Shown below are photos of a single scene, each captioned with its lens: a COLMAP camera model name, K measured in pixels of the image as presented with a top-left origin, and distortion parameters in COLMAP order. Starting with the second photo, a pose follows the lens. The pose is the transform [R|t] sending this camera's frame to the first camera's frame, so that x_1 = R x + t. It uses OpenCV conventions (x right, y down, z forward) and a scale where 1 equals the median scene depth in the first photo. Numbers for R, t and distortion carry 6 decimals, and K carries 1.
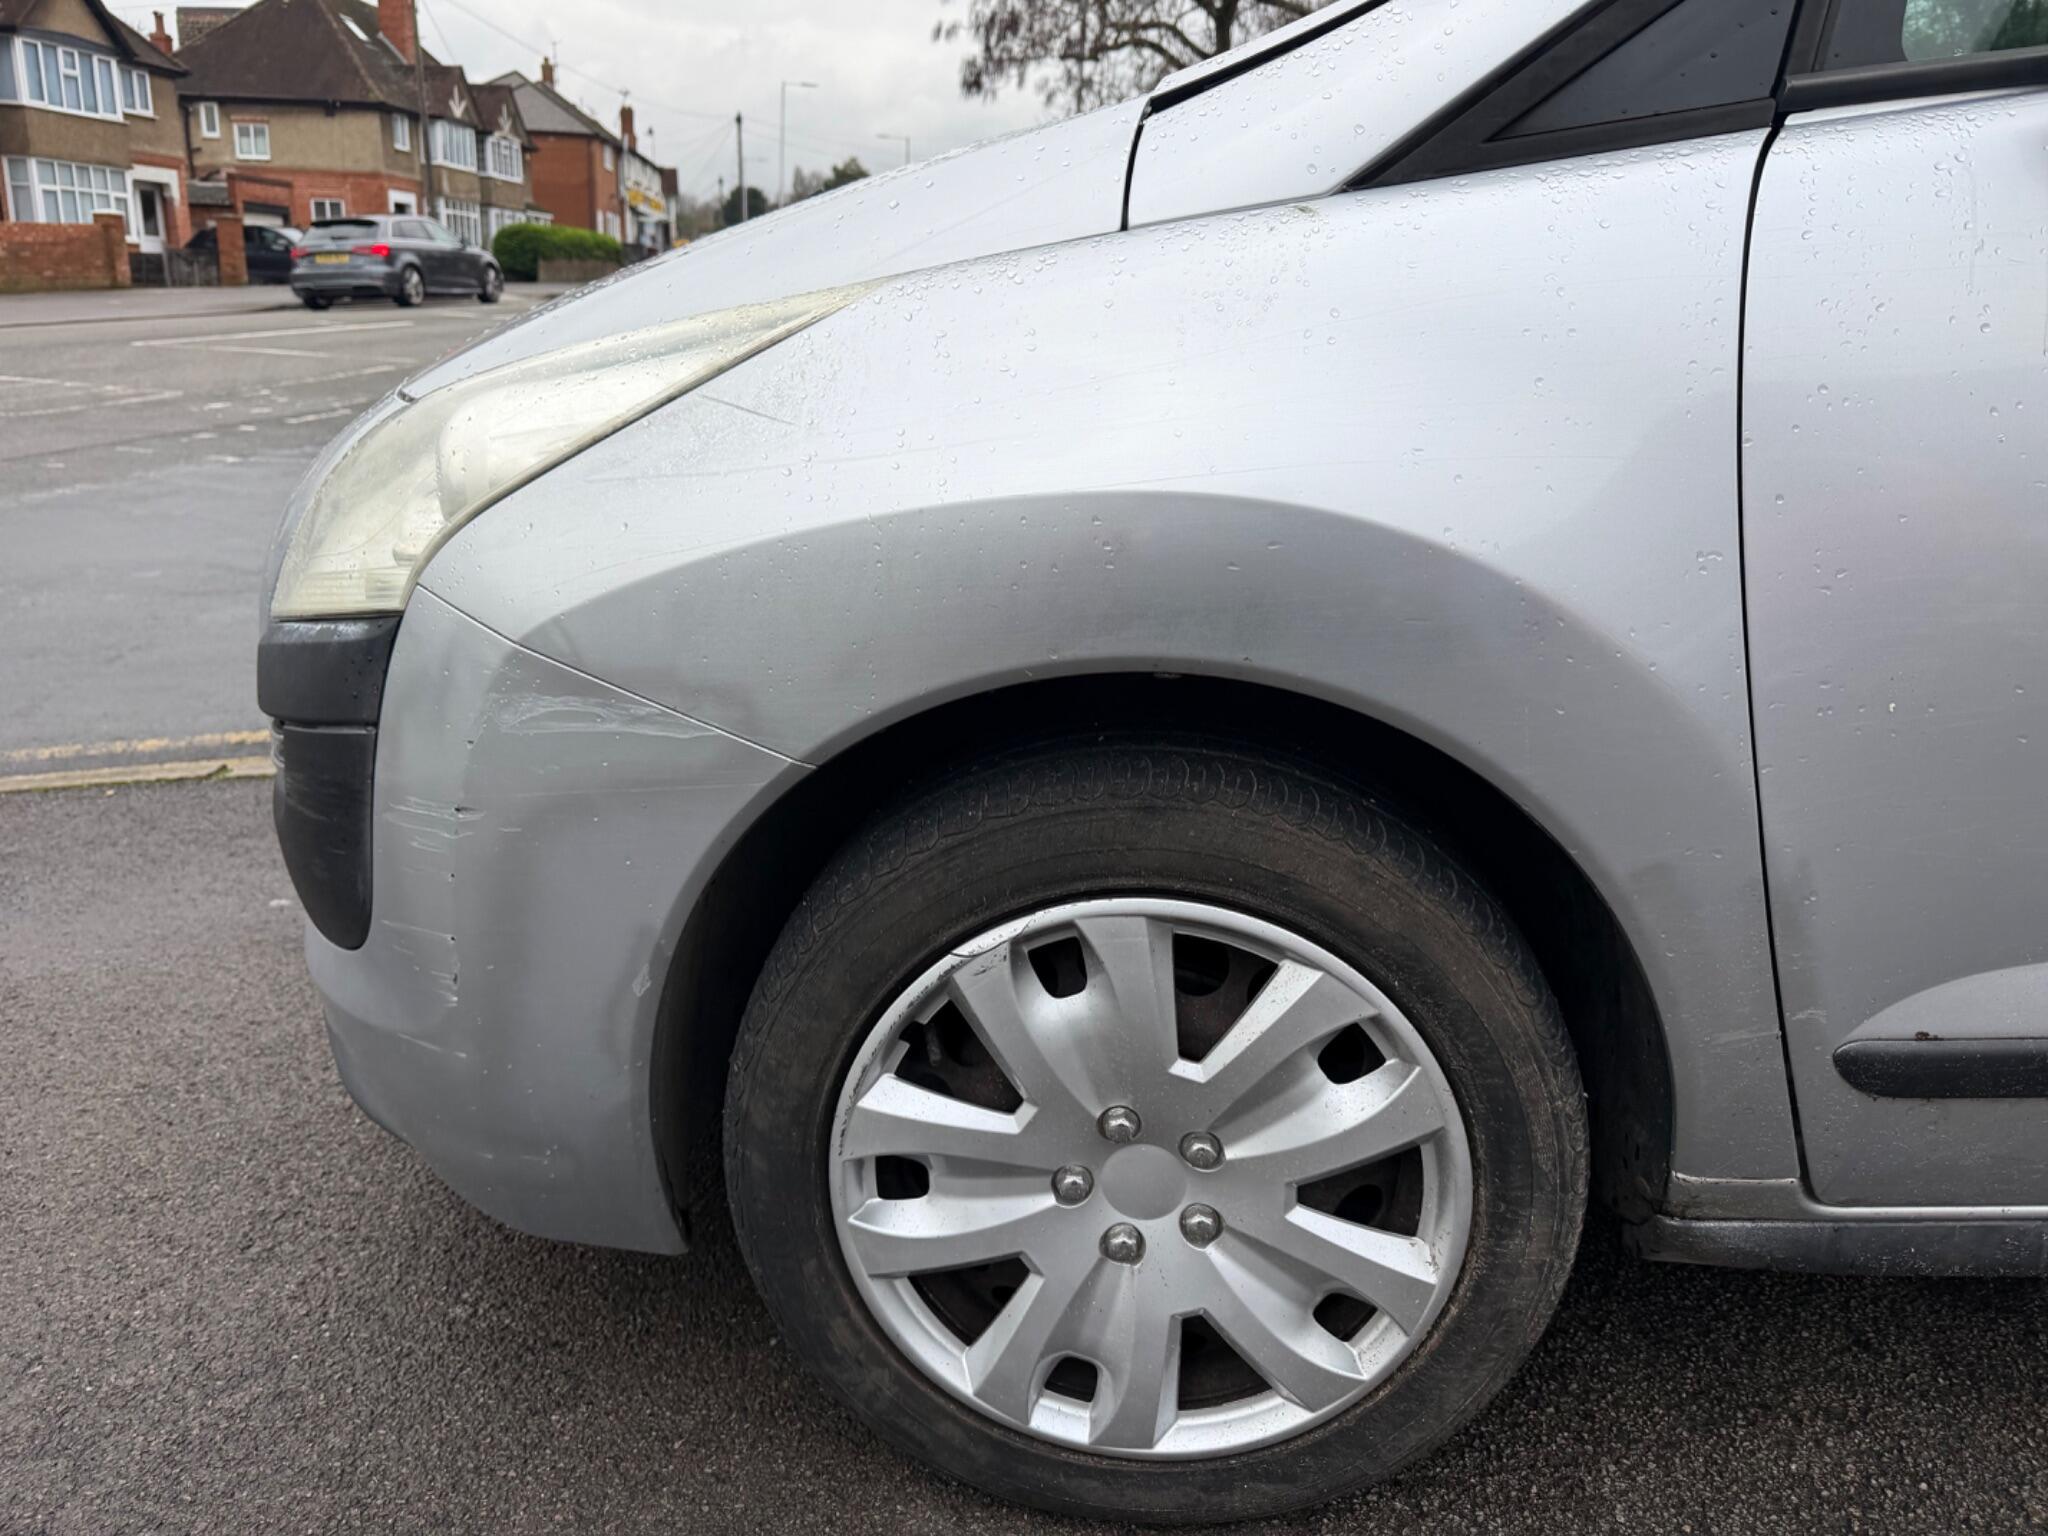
lens RADIAL K [[1456.9, 0, 1028.8], [0, 1456.9, 742.3], [0, 0, 1]] dist [0.010913, -0.014065]
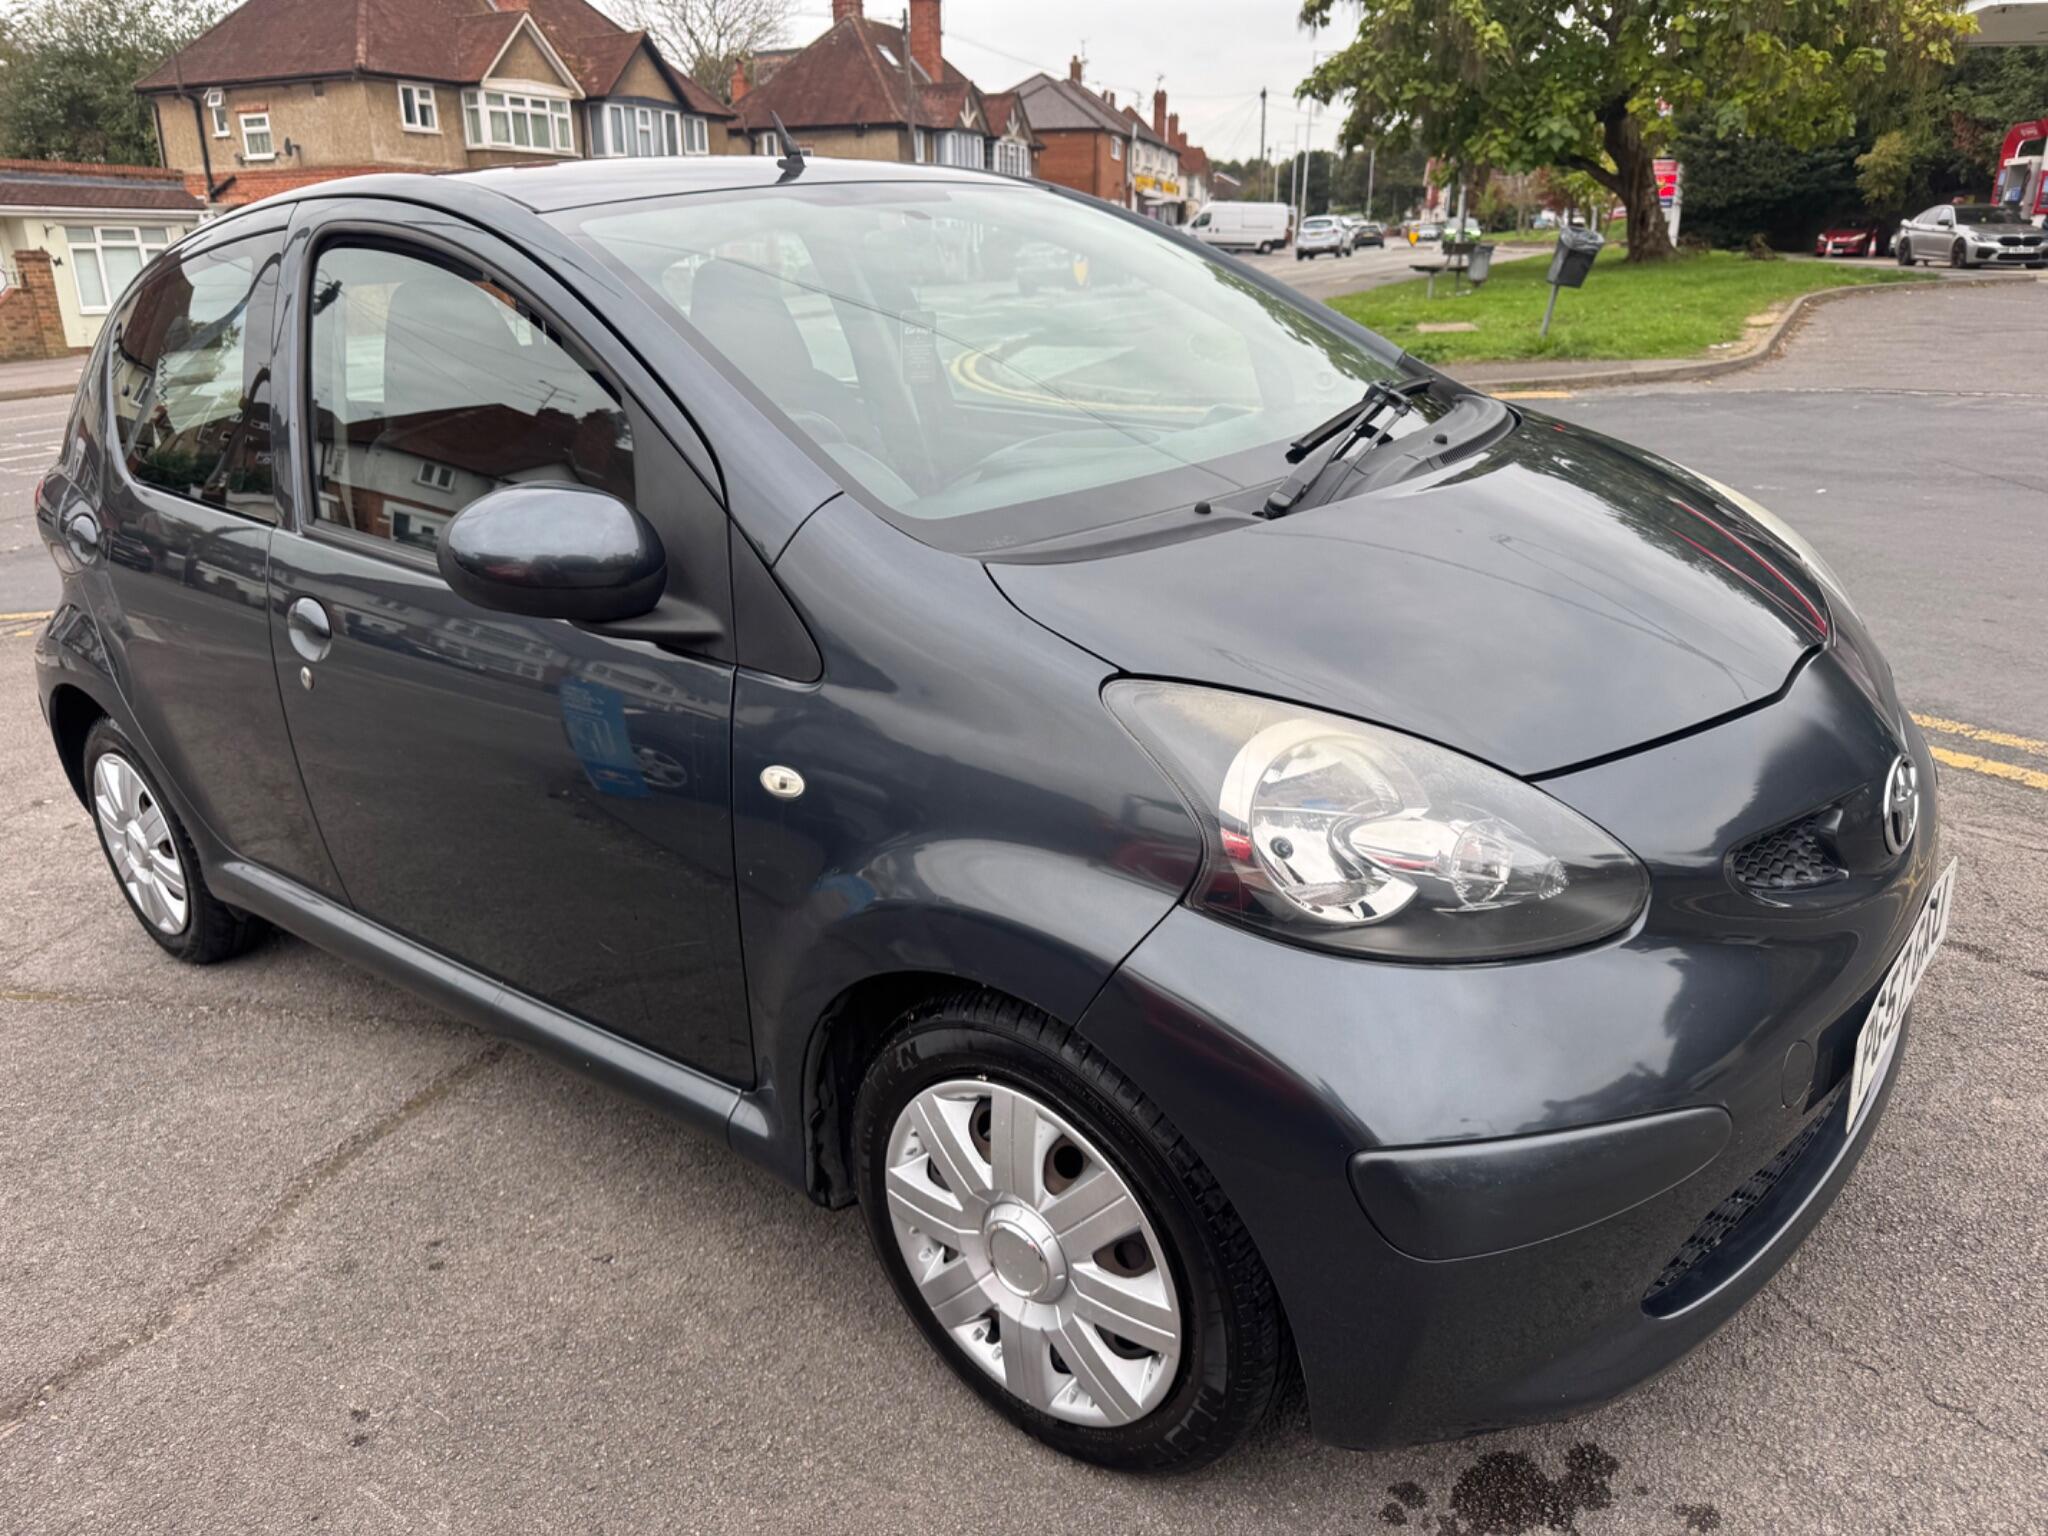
lens RADIAL K [[1456.9, 0, 1033.8], [0, 1456.9, 778.8], [0, 0, 1]] dist [0.010913, -0.014065]
pose [[0.929775, 0.080991, -0.359109, 0.111863], [-0.064374, 0.996238, 0.058012, 0.005146], [0.362457, -0.030821, 0.931491, -0.051684]]
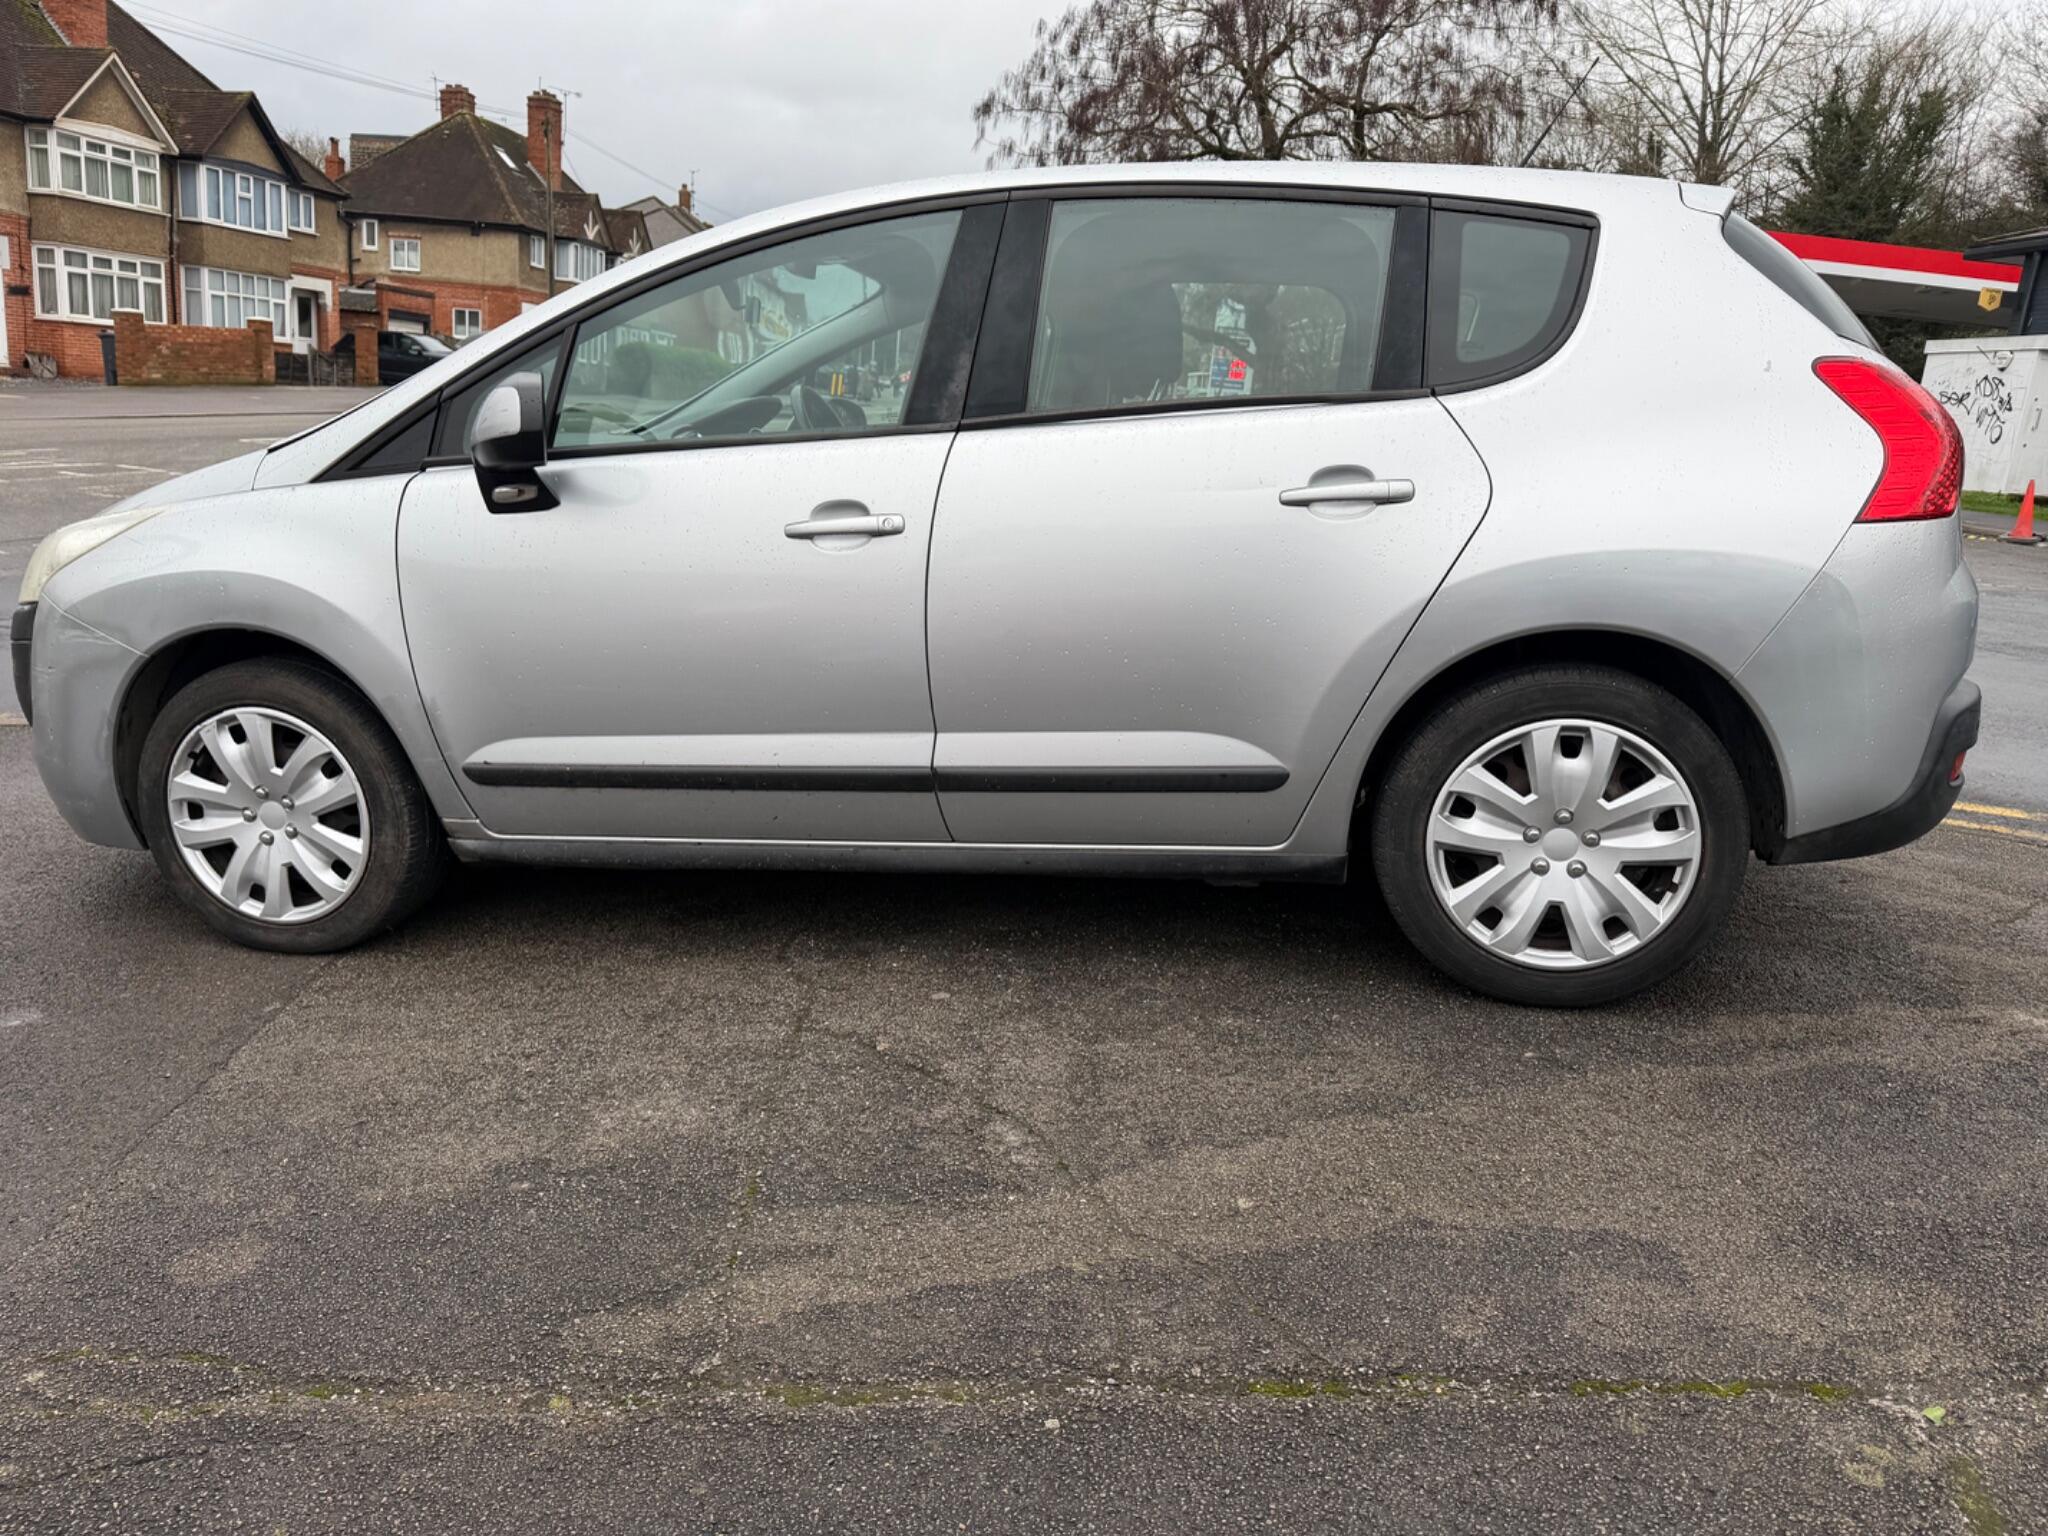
lens RADIAL K [[1456.9, 0, 1033.3], [0, 1456.9, 766.5], [0, 0, 1]] dist [0.010913, -0.014065]
pose [[0.995474, 0.061300, -0.072621, 0.047391], [-0.065523, 0.996206, -0.057274, 0.007368], [0.068834, 0.061773, 0.995714, -0.046935]]
